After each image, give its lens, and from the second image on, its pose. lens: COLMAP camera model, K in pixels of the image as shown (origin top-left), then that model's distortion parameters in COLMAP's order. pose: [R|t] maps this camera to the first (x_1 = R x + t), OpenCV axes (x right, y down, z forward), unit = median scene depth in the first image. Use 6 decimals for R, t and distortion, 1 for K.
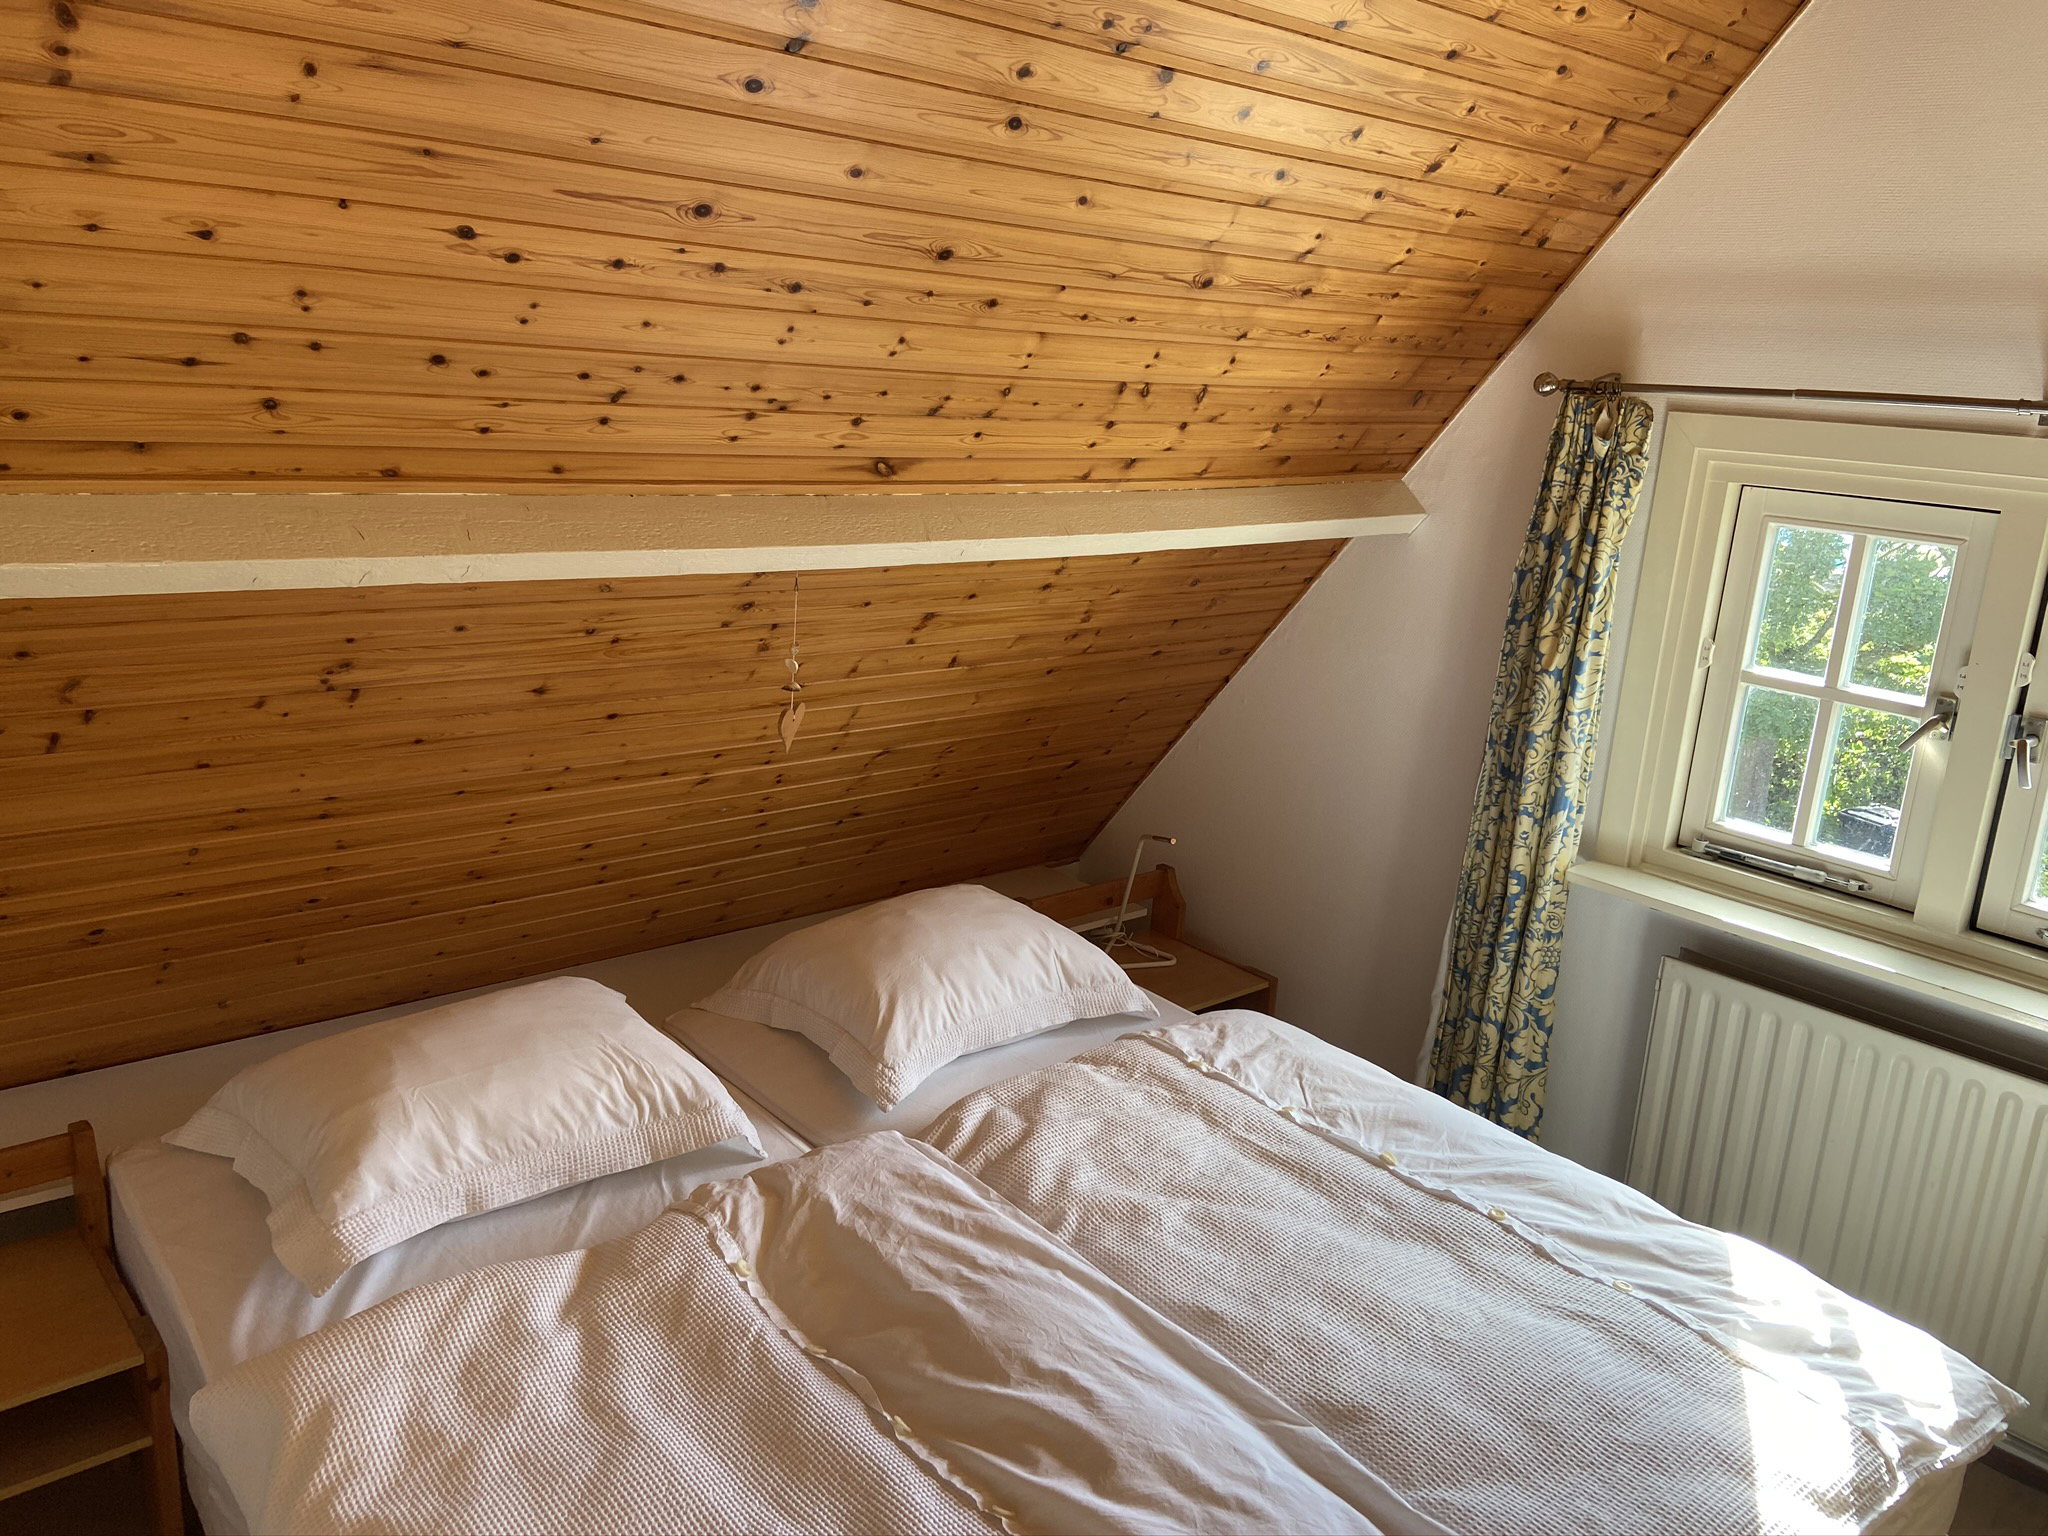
lens RADIAL K [[1518.5, 0, 1022.3], [0, 1518.5, 745.2], [0, 0, 1]] dist [0.123624, -0.156940]
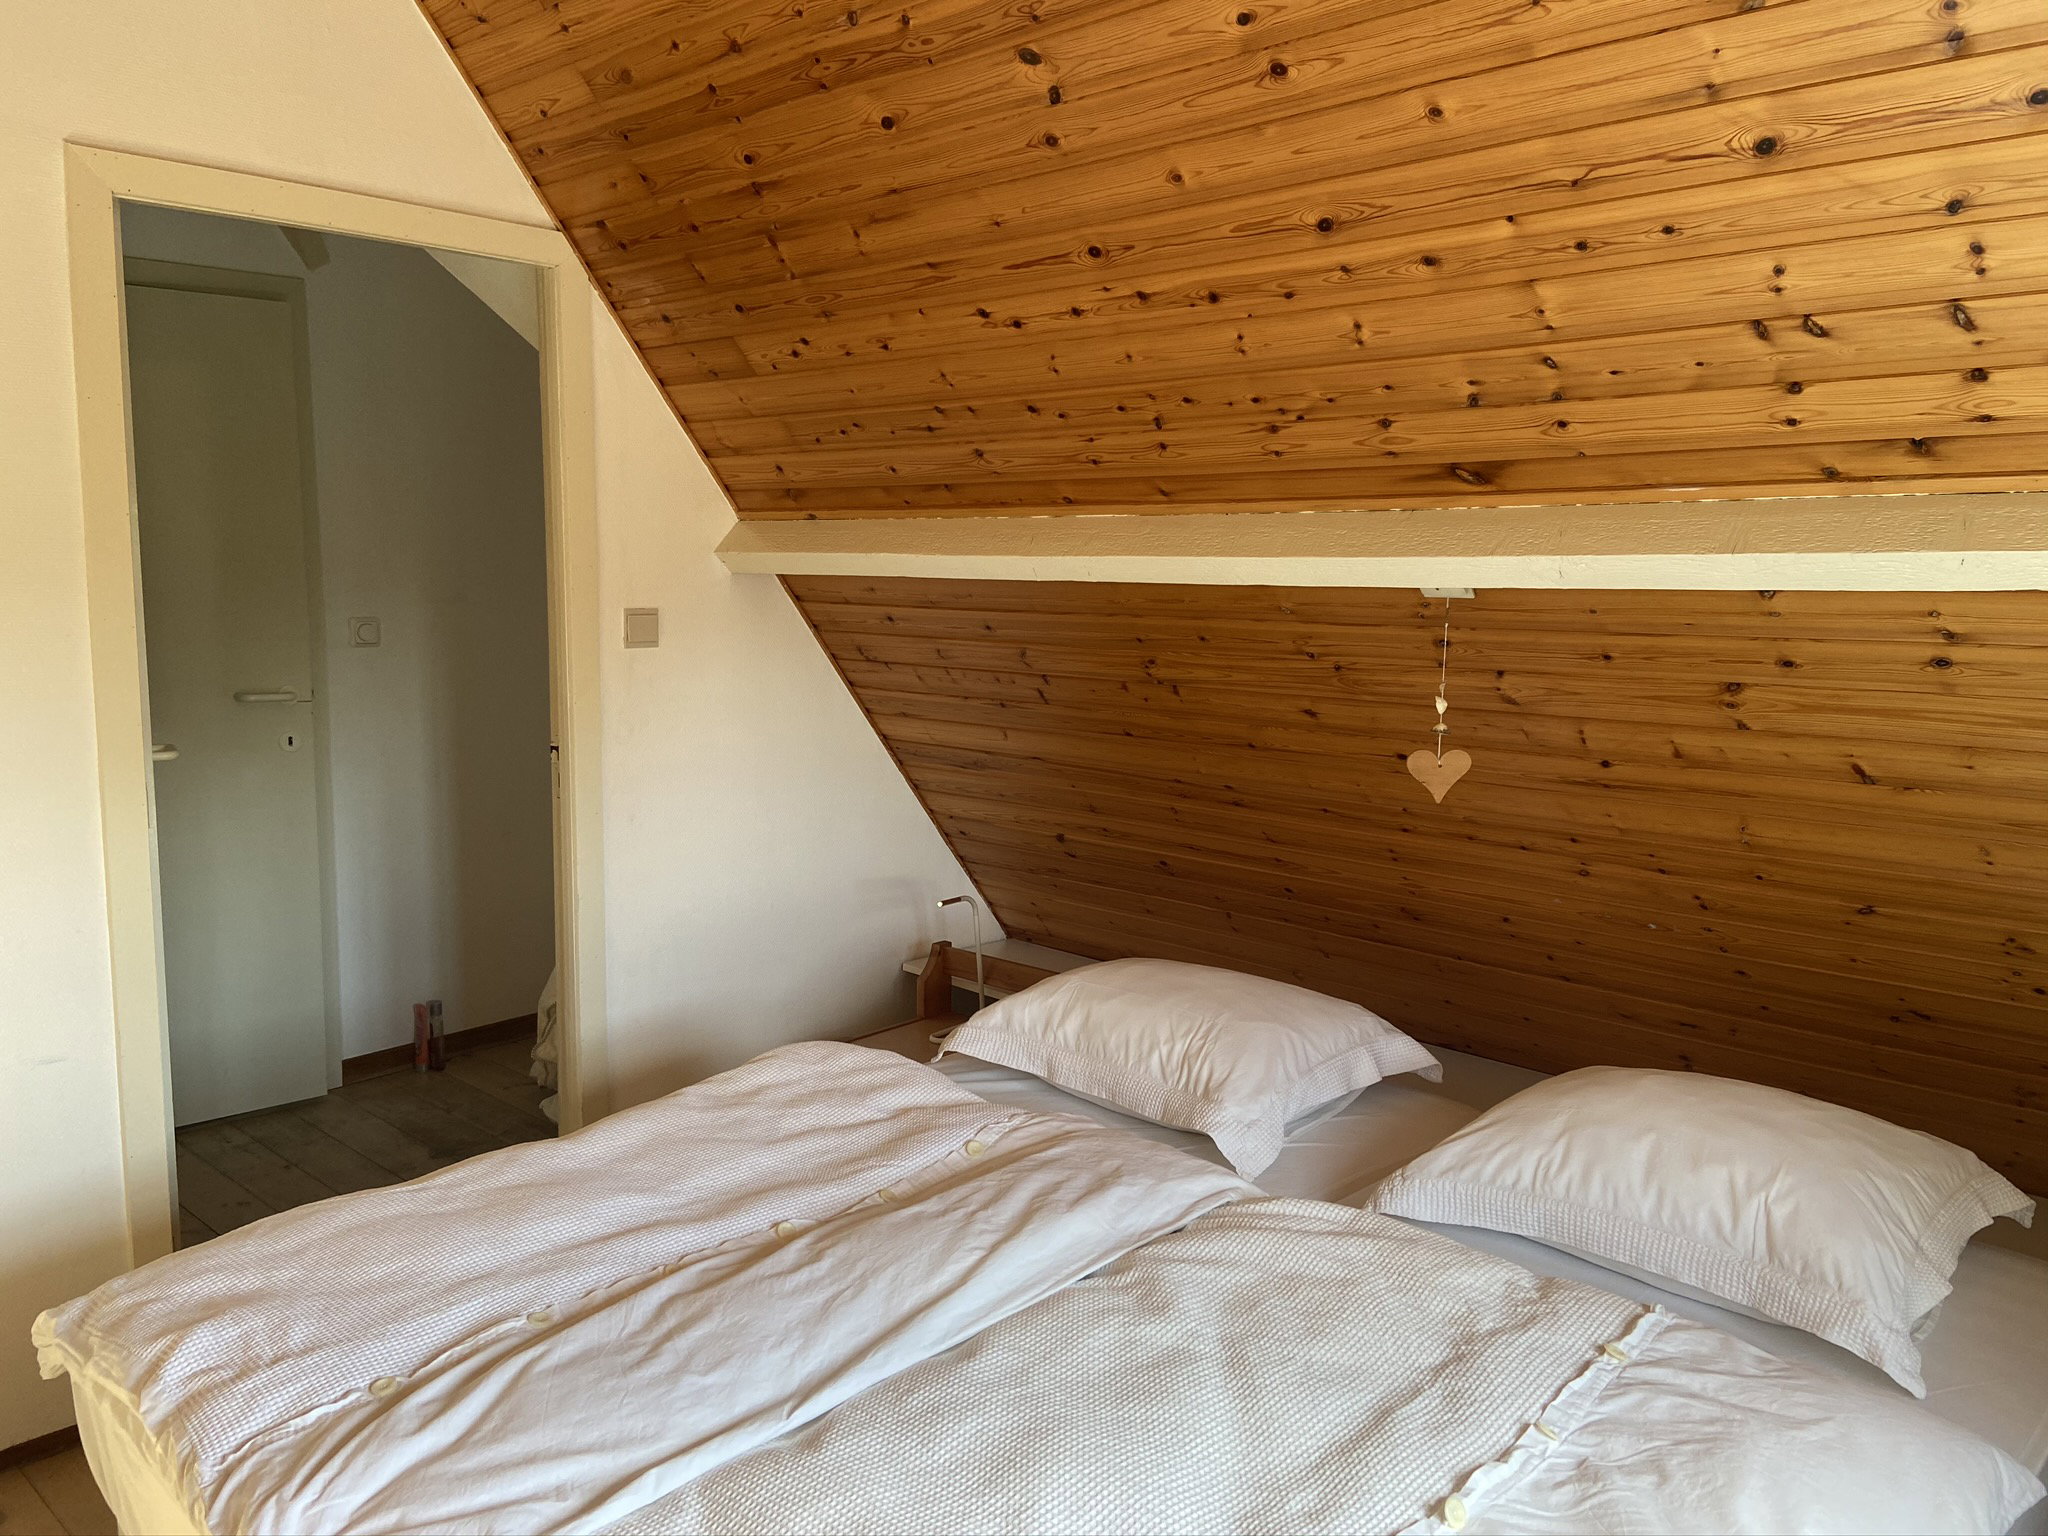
lens RADIAL K [[1518.5, 0, 1022.3], [0, 1518.5, 745.2], [0, 0, 1]] dist [0.123624, -0.156940]
pose [[0.109620, 0.053076, -0.992555, 0.778289], [-0.246526, 0.968824, 0.024580, 0.011335], [0.962916, 0.241997, 0.119287, 0.689503]]
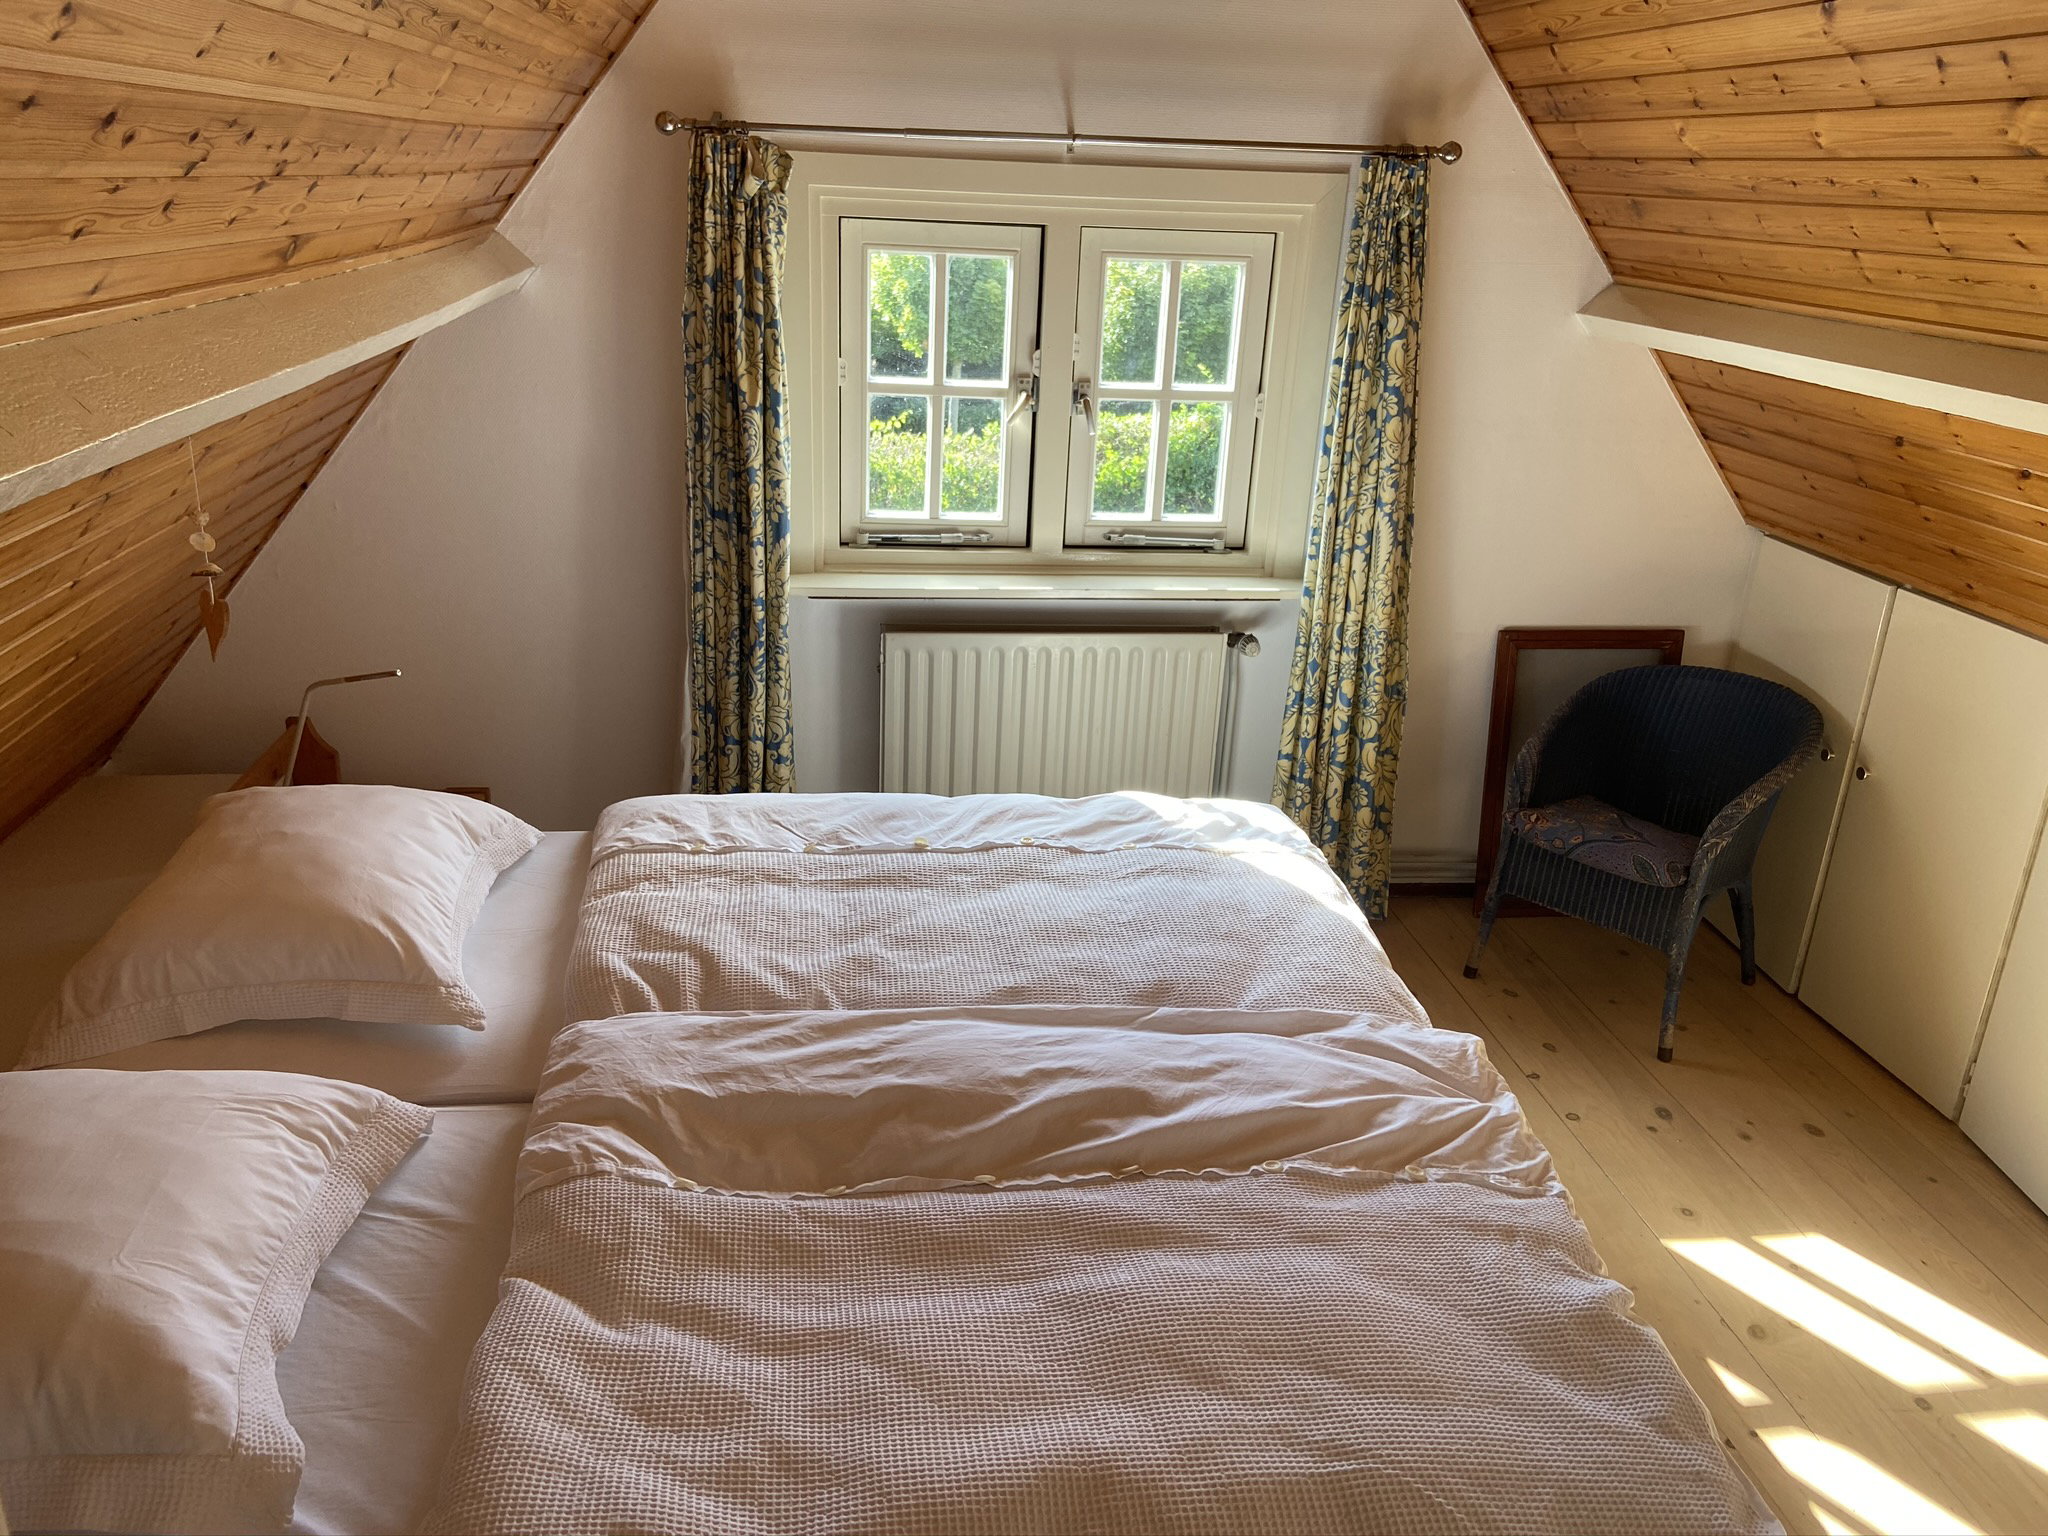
lens RADIAL K [[1542.1, 0, 988.0], [0, 1542.1, 748.7], [0, 0, 1]] dist [0.126630, -0.163328]
pose [[0.564578, -0.320870, 0.760456, -0.574450], [0.201443, 0.947047, 0.250046, -0.074060], [-0.800420, 0.012018, 0.599319, 0.264853]]
